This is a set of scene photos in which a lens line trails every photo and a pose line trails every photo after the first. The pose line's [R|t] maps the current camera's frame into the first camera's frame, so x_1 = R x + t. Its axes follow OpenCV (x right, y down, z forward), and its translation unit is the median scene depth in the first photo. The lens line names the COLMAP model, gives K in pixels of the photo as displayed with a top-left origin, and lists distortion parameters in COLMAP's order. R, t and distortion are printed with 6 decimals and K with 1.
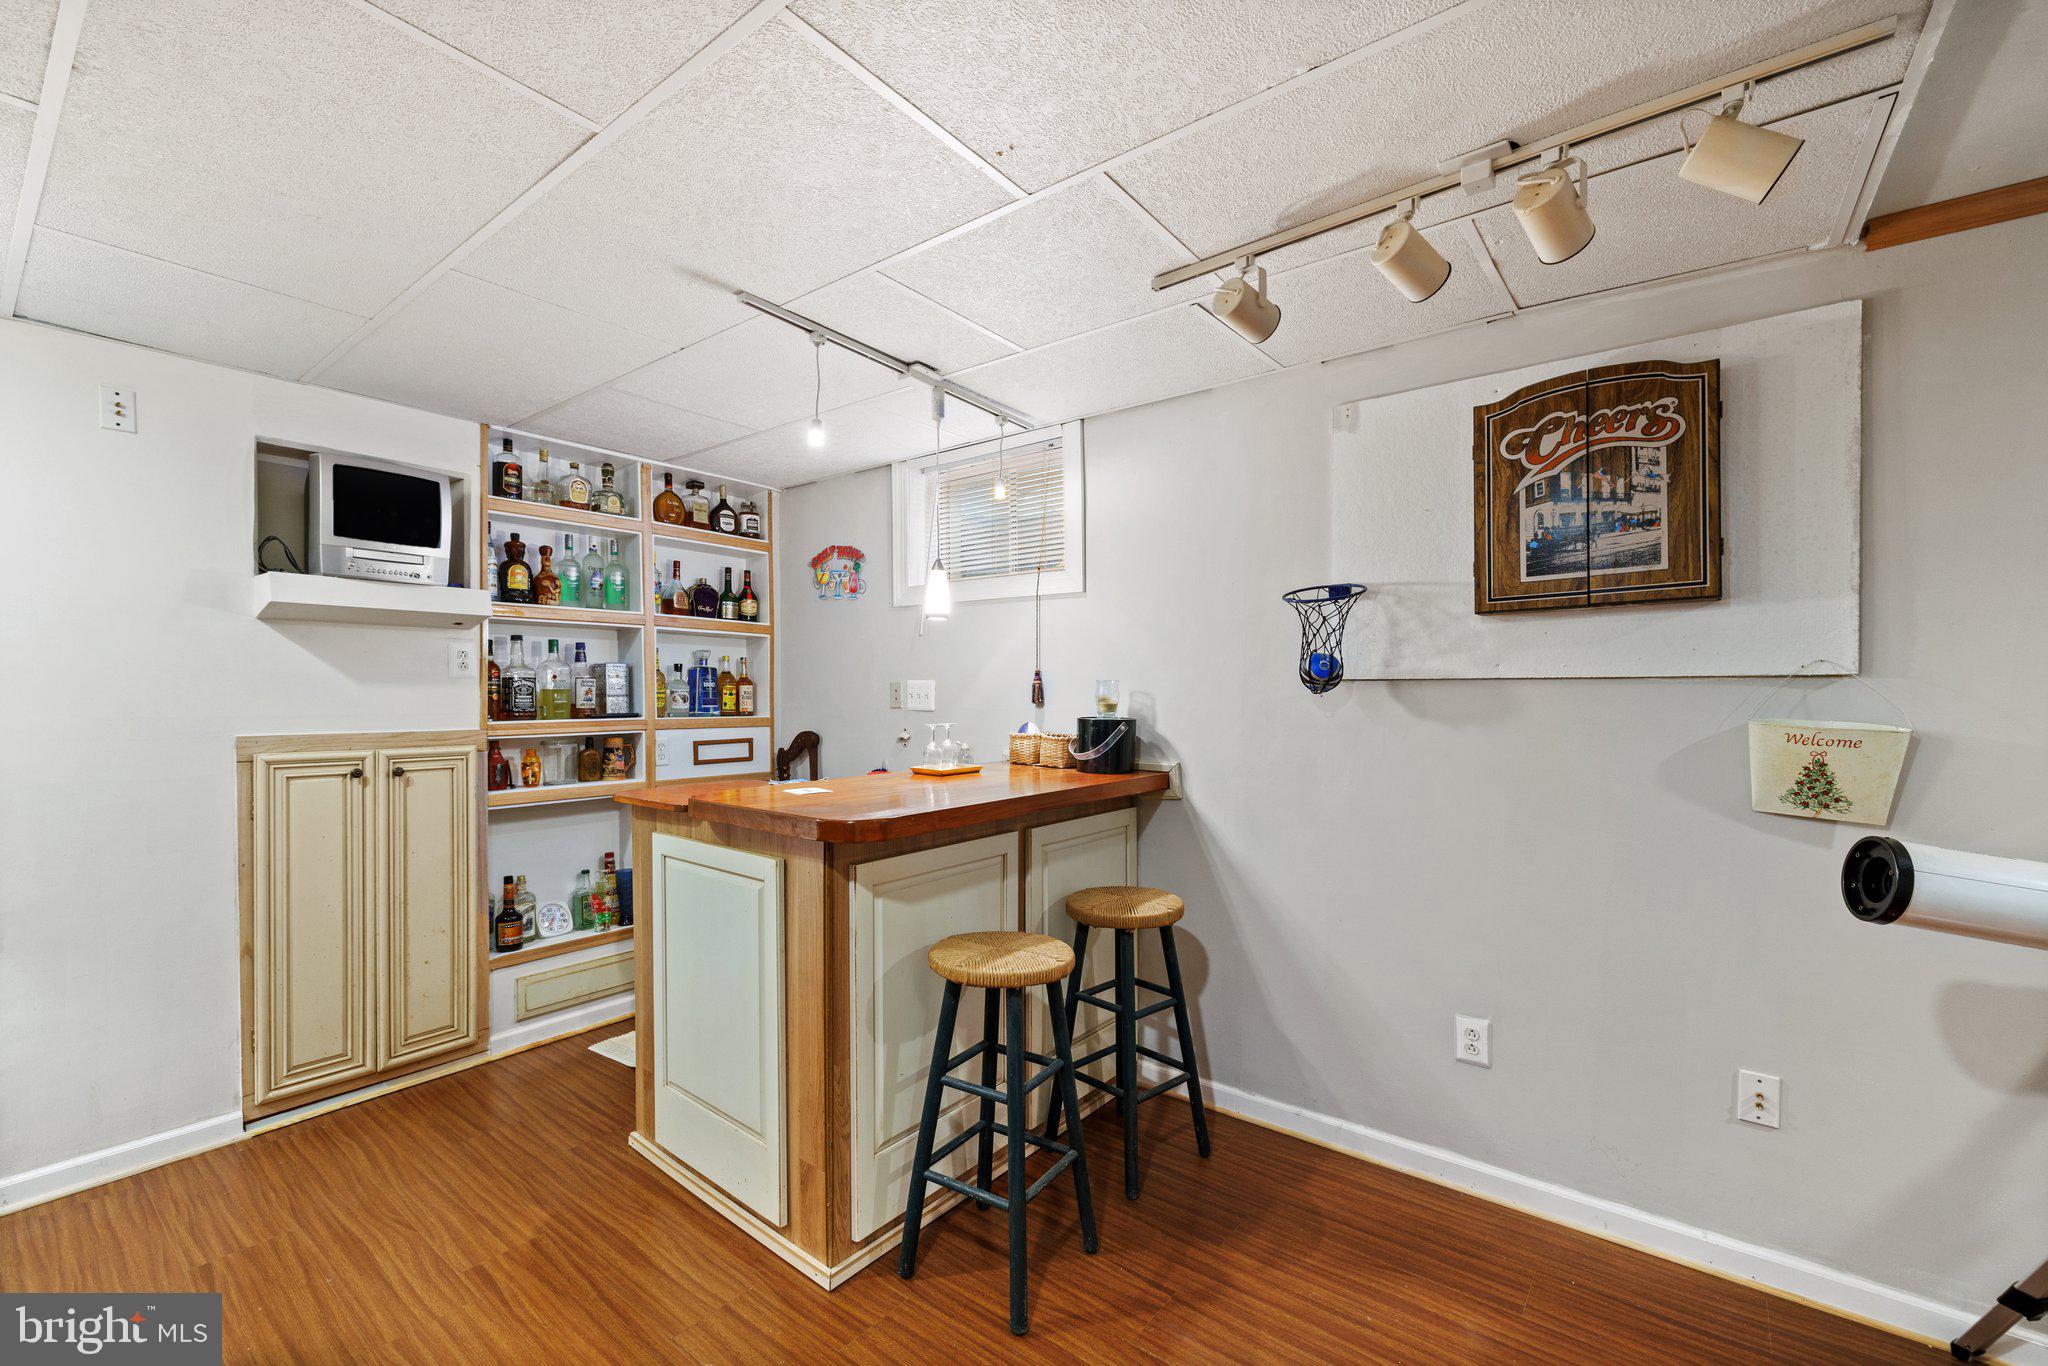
lens RADIAL K [[860.8, 0, 1024.5], [0, 860.8, 707.6], [0, 0, 1]] dist [-0.002318, 0.000252]
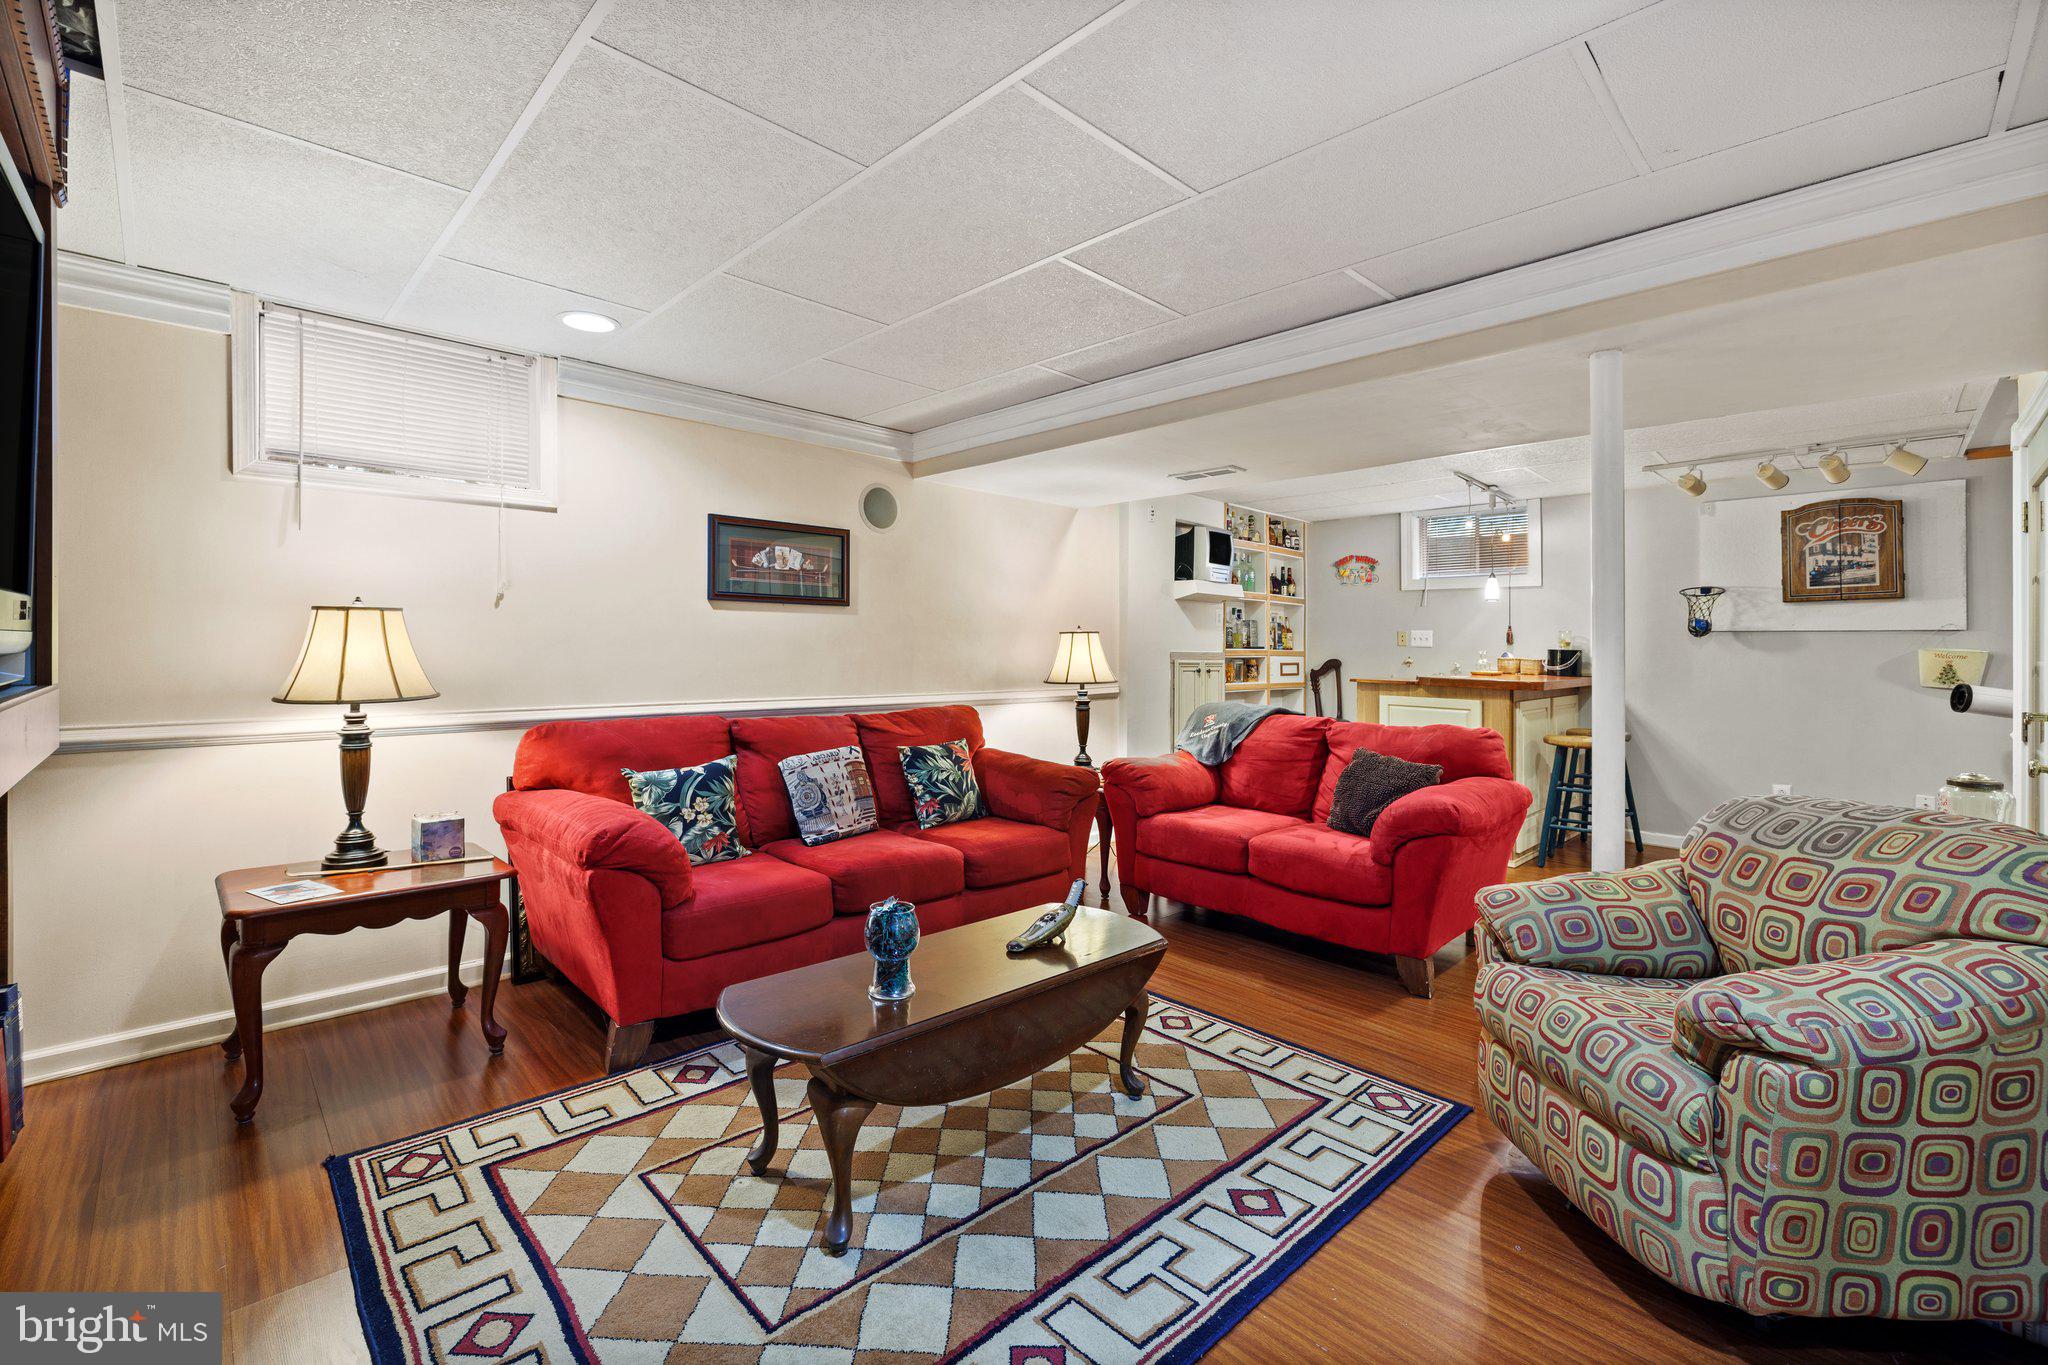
lens RADIAL K [[860.8, 0, 1025.7], [0, 860.8, 640.1], [0, 0, 1]] dist [-0.002318, 0.000252]
pose [[0.990693, 0.010535, -0.135706, -0.882972], [-0.014166, 0.999566, -0.025822, 0.059611], [0.135375, 0.027505, 0.990413, -1.163642]]
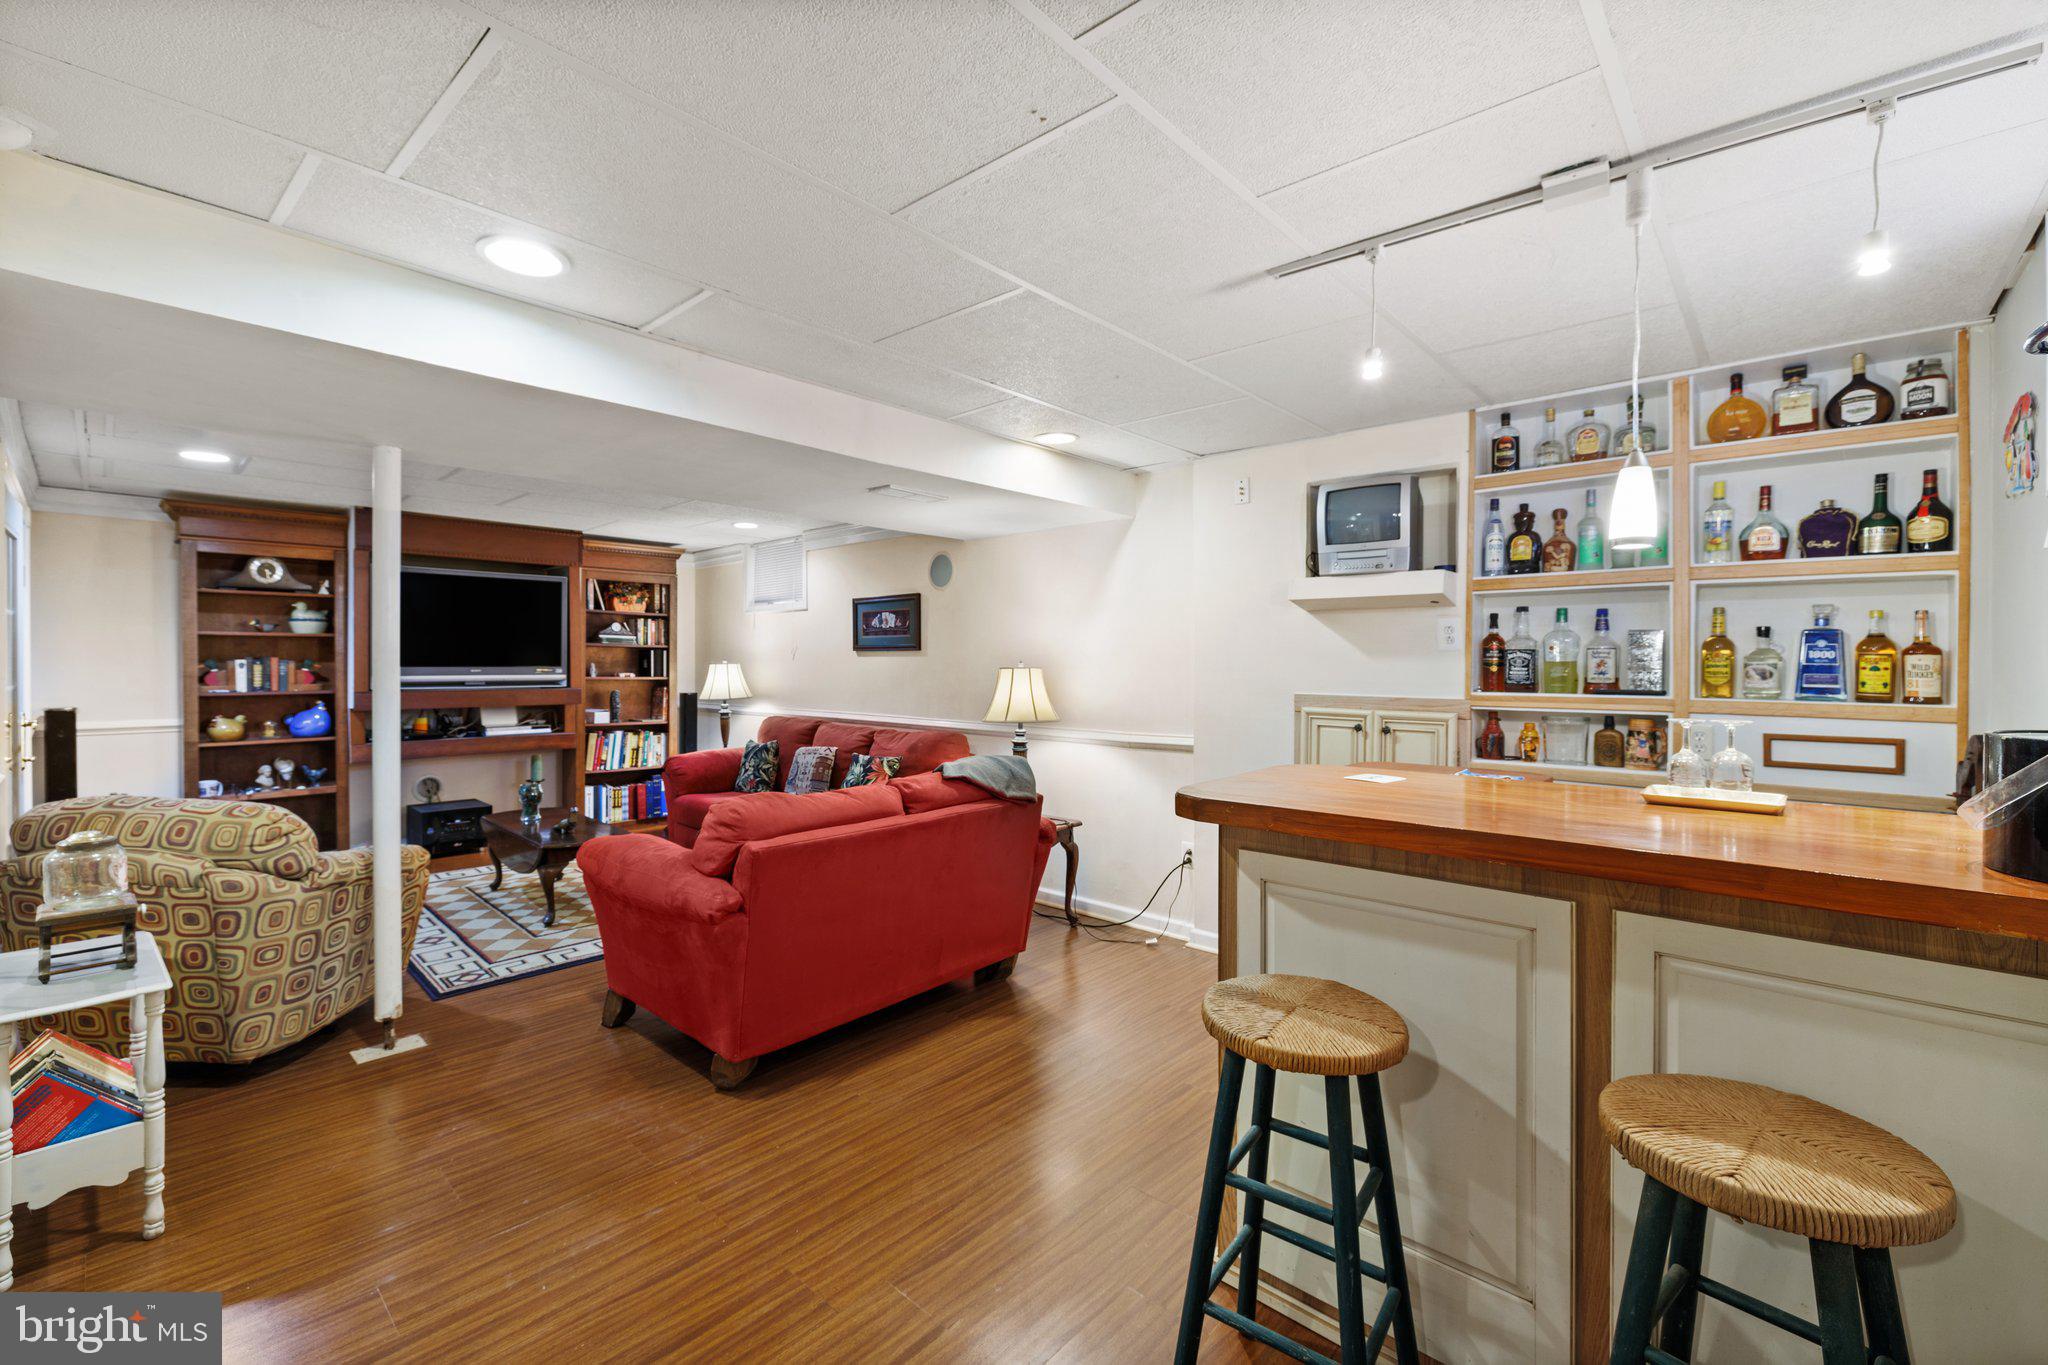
lens RADIAL K [[860.8, 0, 992.0], [0, 860.8, 671.4], [0, 0, 1]] dist [-0.002318, 0.000252]
pose [[-0.095602, 0.010819, -0.995361, 0.514622], [-0.021160, 0.999693, 0.012898, -0.010969], [0.995195, 0.022295, -0.095344, 0.556381]]
